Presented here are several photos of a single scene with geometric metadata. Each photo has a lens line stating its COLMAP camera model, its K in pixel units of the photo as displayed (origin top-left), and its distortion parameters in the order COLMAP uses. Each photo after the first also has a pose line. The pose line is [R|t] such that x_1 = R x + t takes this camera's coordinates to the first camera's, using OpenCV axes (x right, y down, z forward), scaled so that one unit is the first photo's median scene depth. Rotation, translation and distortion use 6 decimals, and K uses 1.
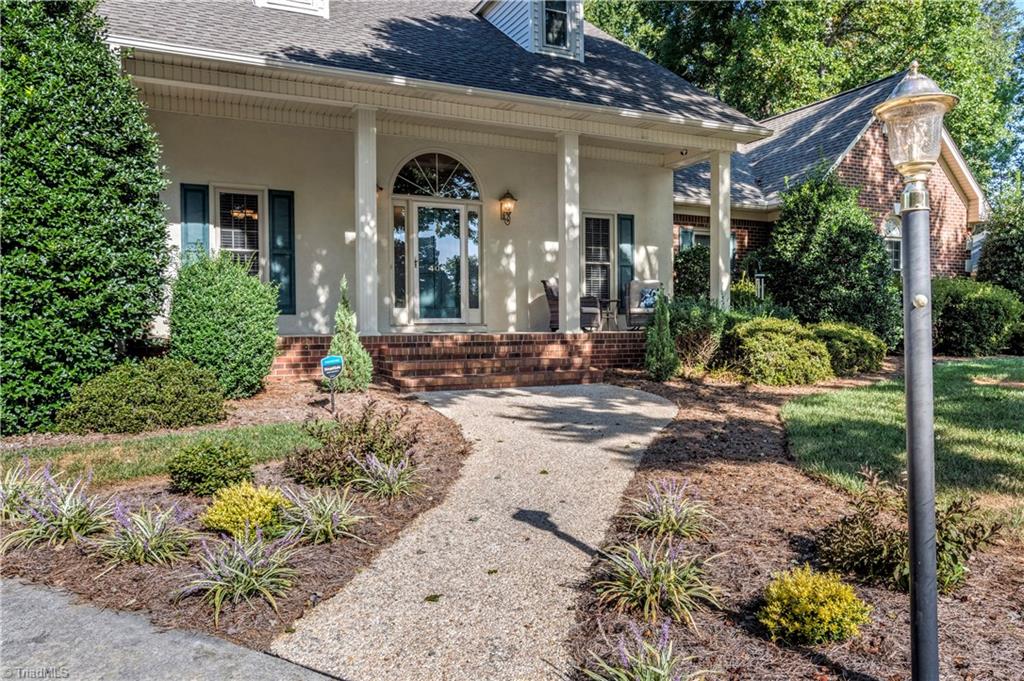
lens RADIAL K [[717.9, 0, 512.0], [0, 717.9, 340.5], [0, 0, 1]] dist [0.002653, 0.002804]
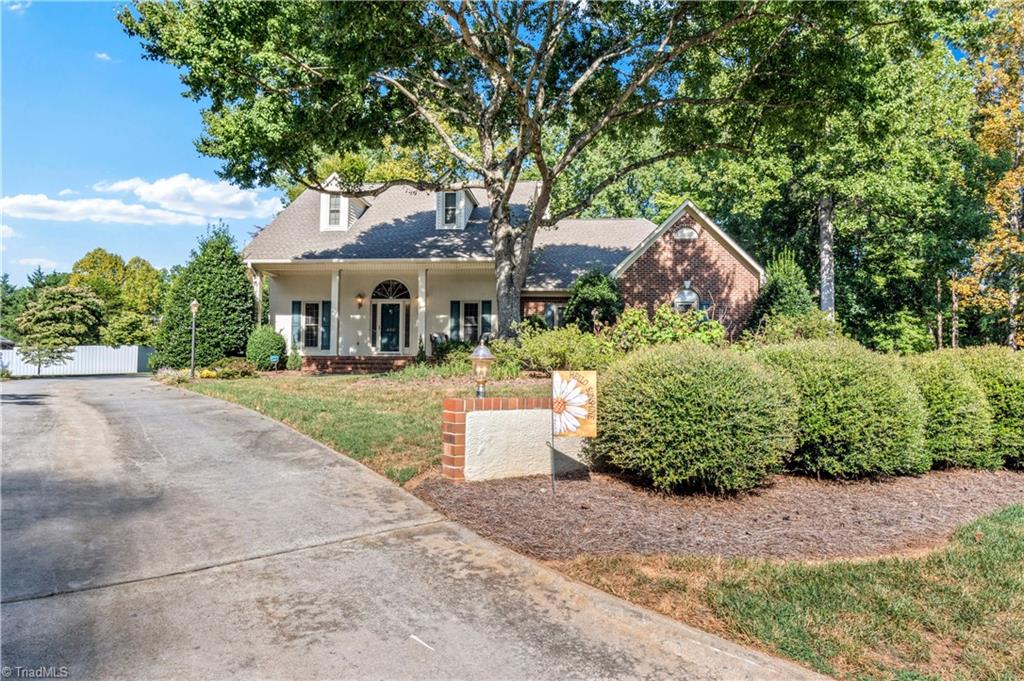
lens RADIAL K [[717.9, 0, 512.0], [0, 717.9, 340.5], [0, 0, 1]] dist [0.002653, 0.002804]
pose [[0.830934, -0.023383, -0.555879, 1.555045], [-0.030331, 0.995727, -0.087225, 0.128852], [0.555543, 0.089339, 0.826674, -0.697572]]
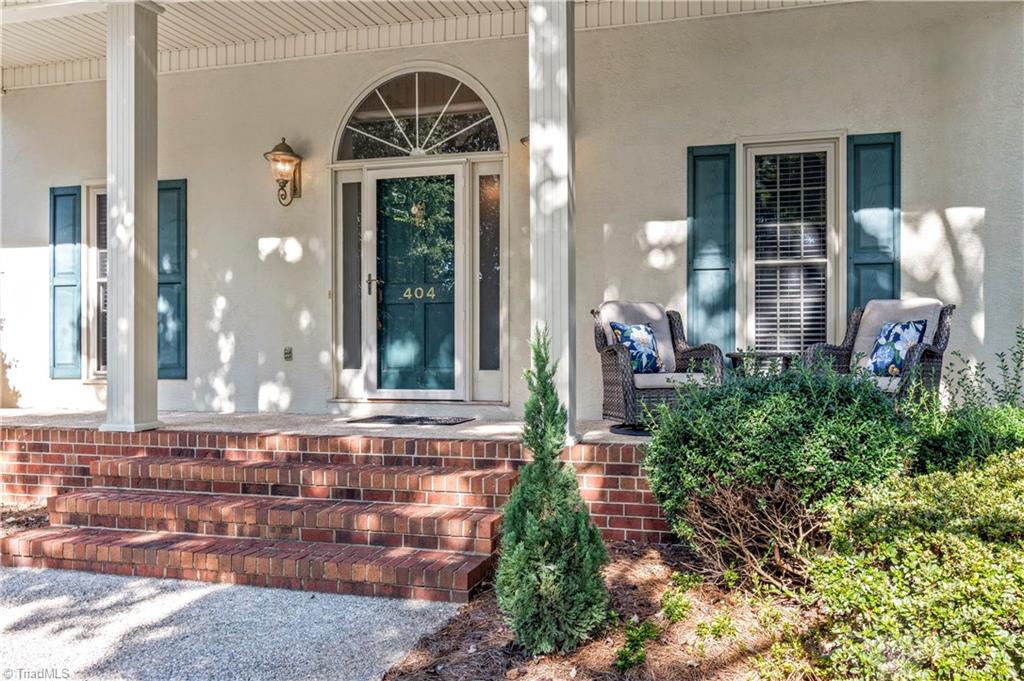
lens RADIAL K [[840.4, 0, 598.8], [0, 840.4, 382.0], [0, 0, 1]] dist [0.005045, 0.005638]
pose [[0.750995, 0.031026, -0.659578, 0.412238], [-0.023686, 0.999518, 0.020049, -0.055019], [0.659882, 0.000566, 0.751369, 0.656270]]
